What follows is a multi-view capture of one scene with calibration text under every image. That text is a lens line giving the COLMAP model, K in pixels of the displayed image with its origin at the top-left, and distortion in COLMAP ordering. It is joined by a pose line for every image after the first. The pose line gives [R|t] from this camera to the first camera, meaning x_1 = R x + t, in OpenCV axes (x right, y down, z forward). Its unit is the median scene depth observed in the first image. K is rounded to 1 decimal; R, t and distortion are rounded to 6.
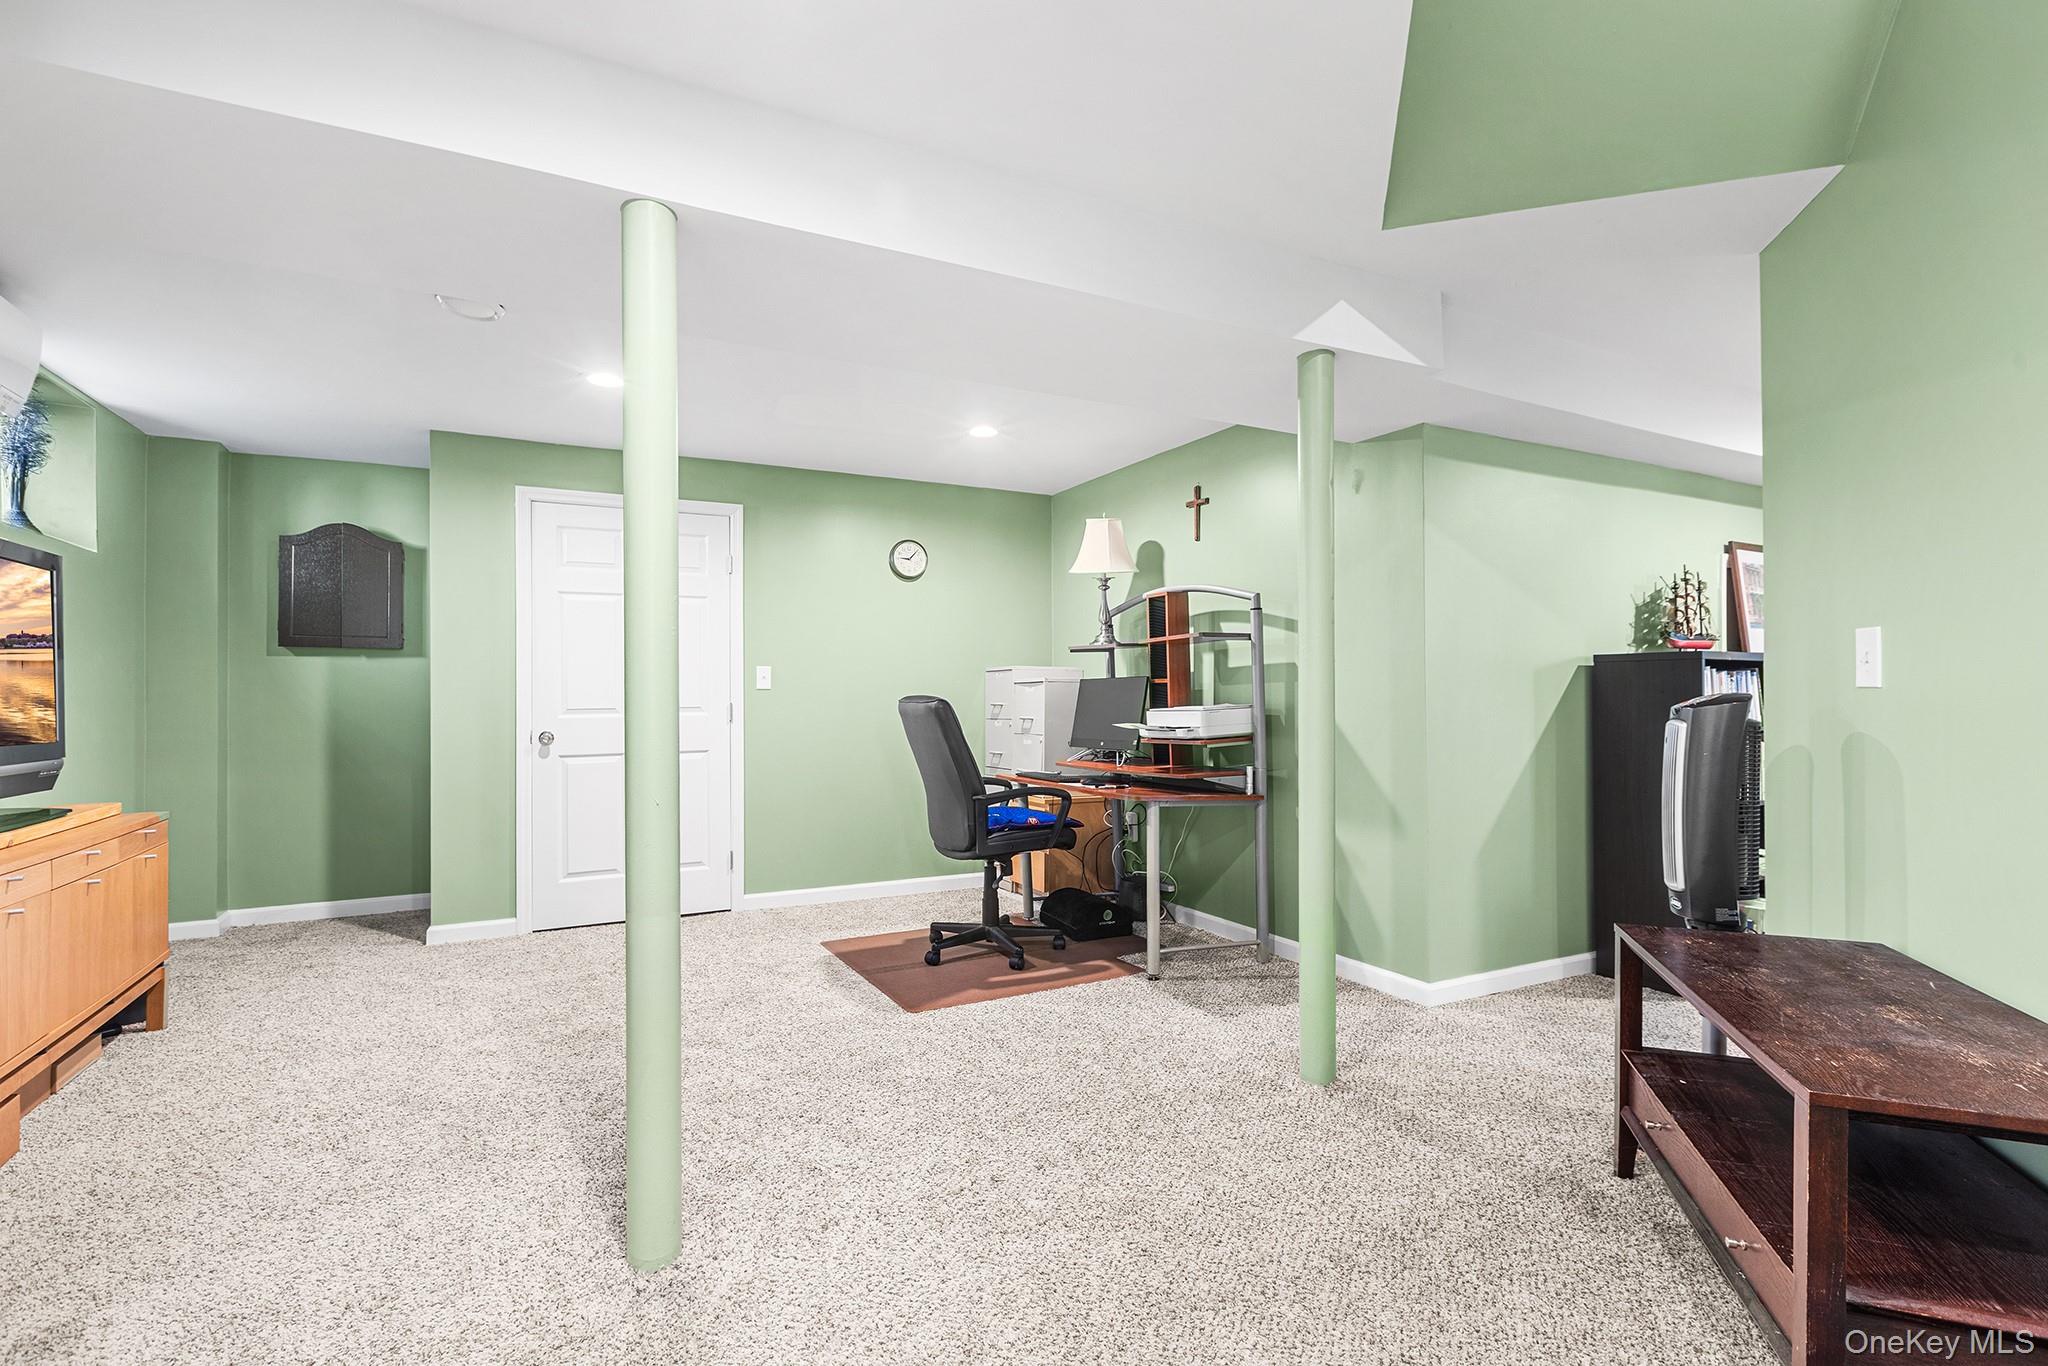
lens RADIAL K [[934.3, 0, 1026.8], [0, 934.3, 690.8], [0, 0, 1]] dist [0.008958, -0.002126]
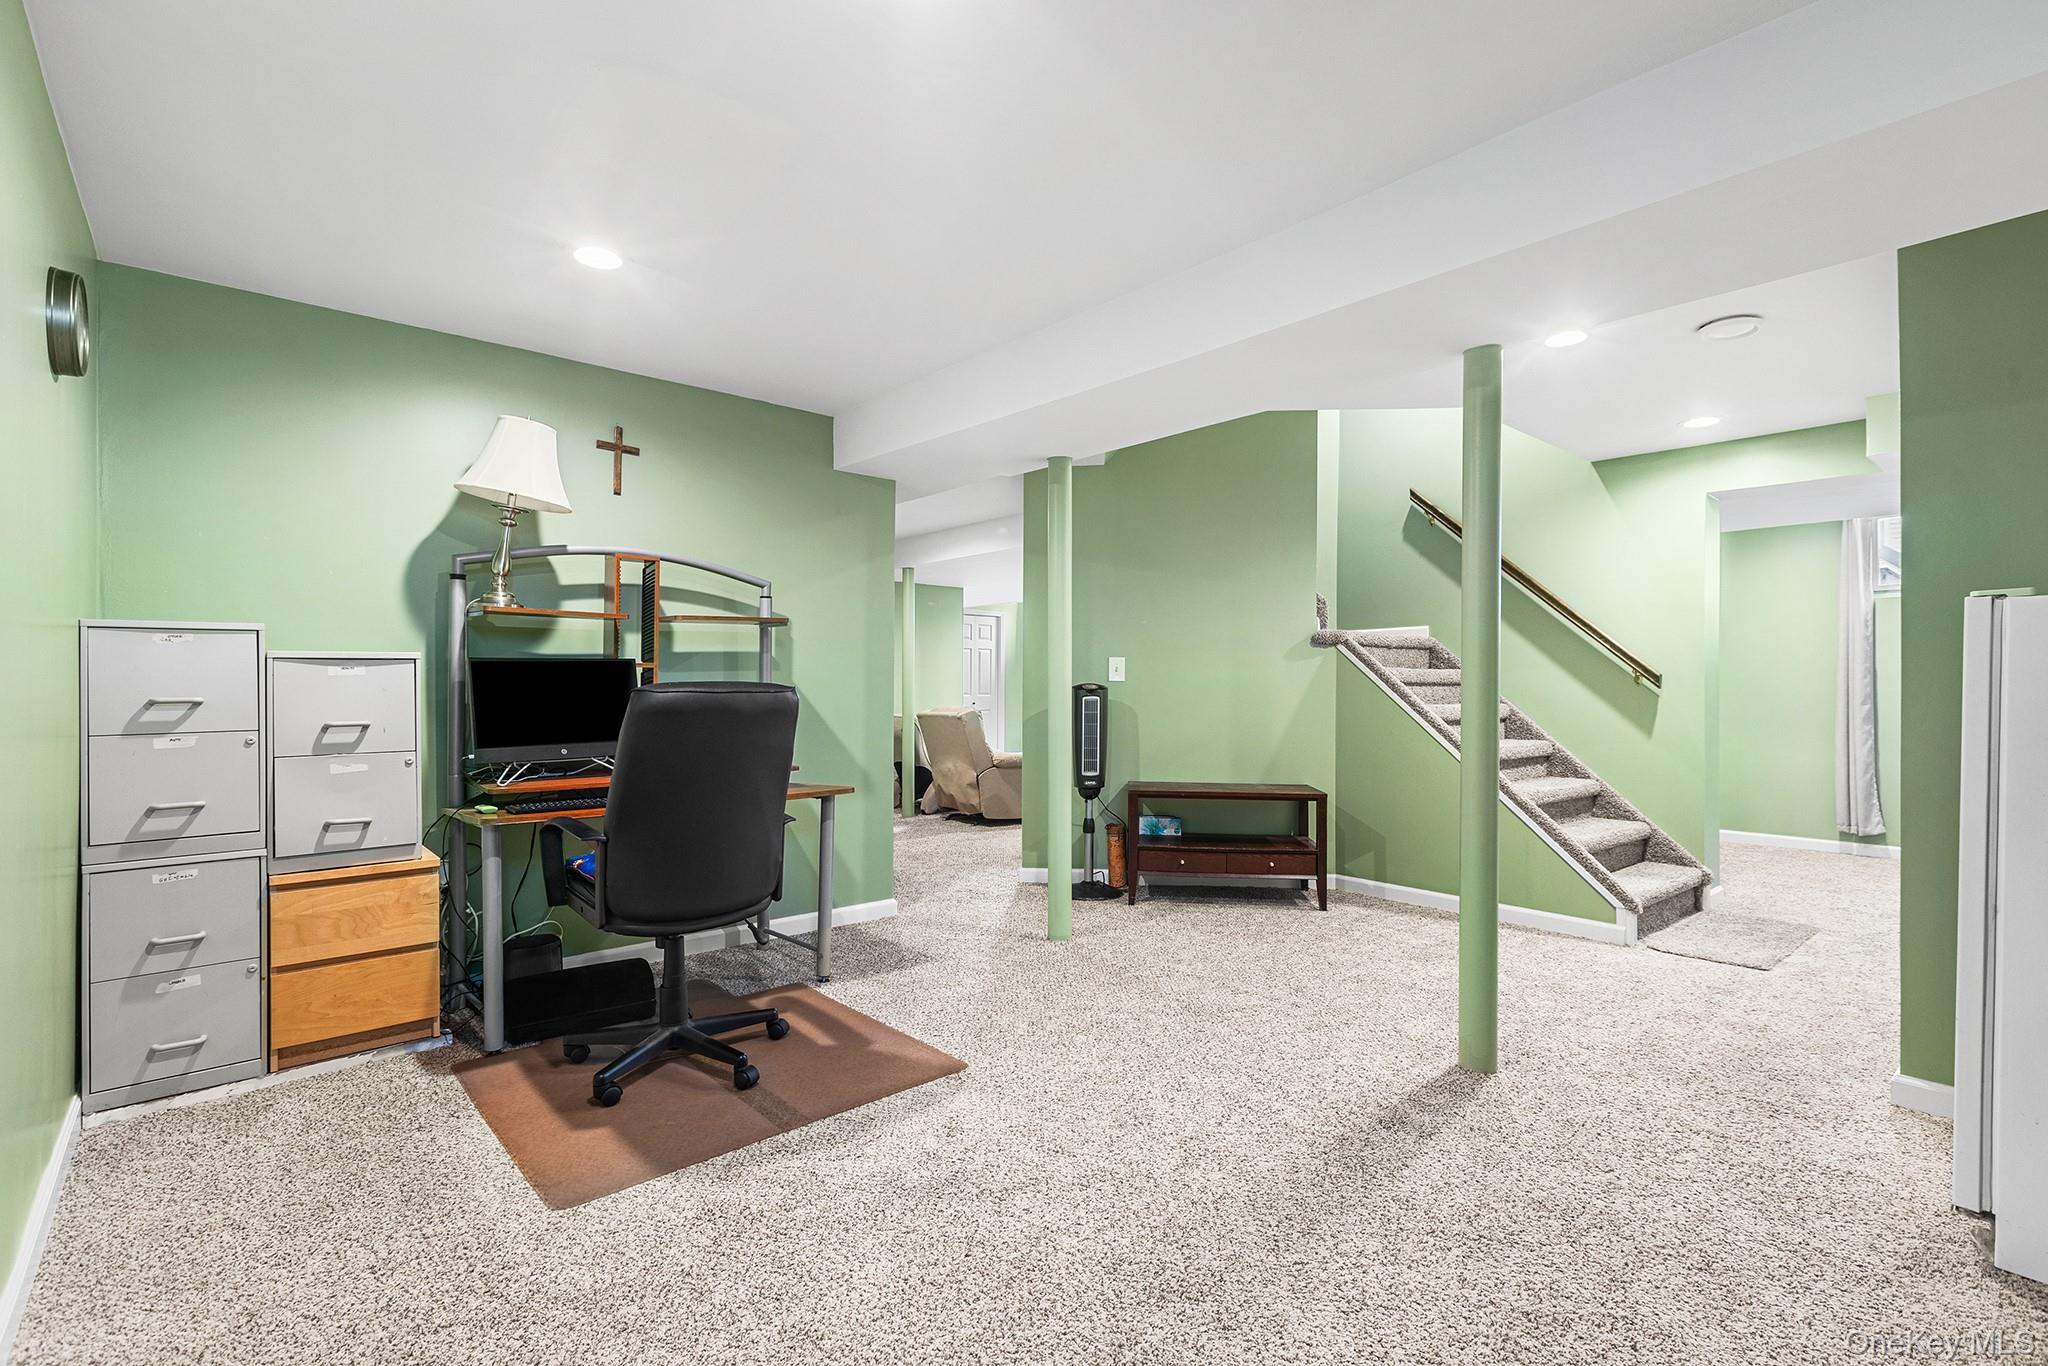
lens RADIAL K [[934.3, 0, 1026.1], [0, 934.3, 681.4], [0, 0, 1]] dist [0.008958, -0.002126]
pose [[-0.198626, -0.008735, 0.980037, -0.818385], [-0.009267, 0.999932, 0.007034, -0.007019], [-0.980032, -0.007685, -0.198693, 0.958266]]
